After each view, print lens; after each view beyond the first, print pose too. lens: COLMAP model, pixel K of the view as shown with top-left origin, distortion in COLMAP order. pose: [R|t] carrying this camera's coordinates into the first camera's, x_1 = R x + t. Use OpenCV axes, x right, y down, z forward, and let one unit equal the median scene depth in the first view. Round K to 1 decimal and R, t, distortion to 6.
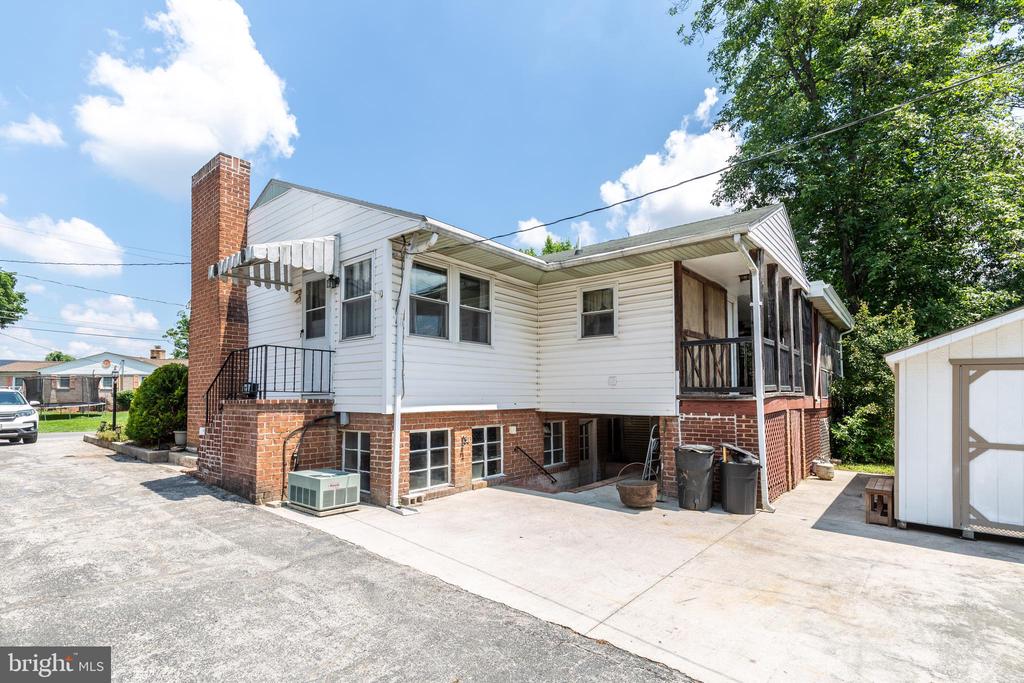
lens RADIAL K [[468.7, 0, 506.3], [0, 468.7, 381.1], [0, 0, 1]] dist [0.004926, -0.001806]
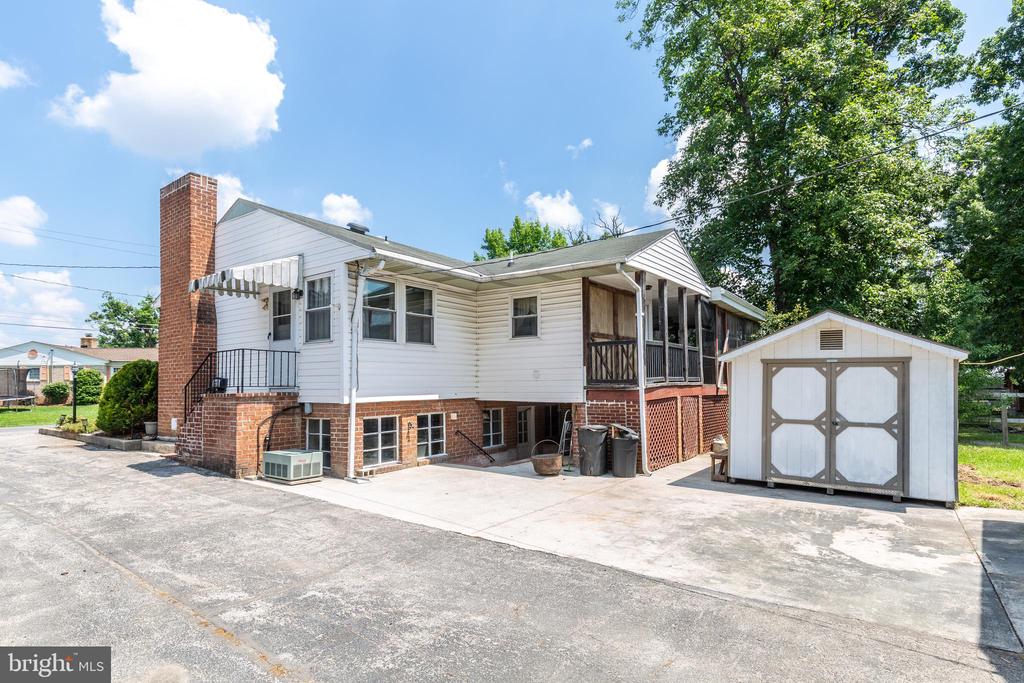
lens RADIAL K [[523.4, 0, 526.3], [0, 523.4, 364.7], [0, 0, 1]] dist [-0.003810, 0.000502]
pose [[0.996117, -0.005810, 0.087852, 0.091542], [0.006070, 0.999978, -0.002692, -0.023673], [-0.087834, 0.003215, 0.996130, -0.369344]]
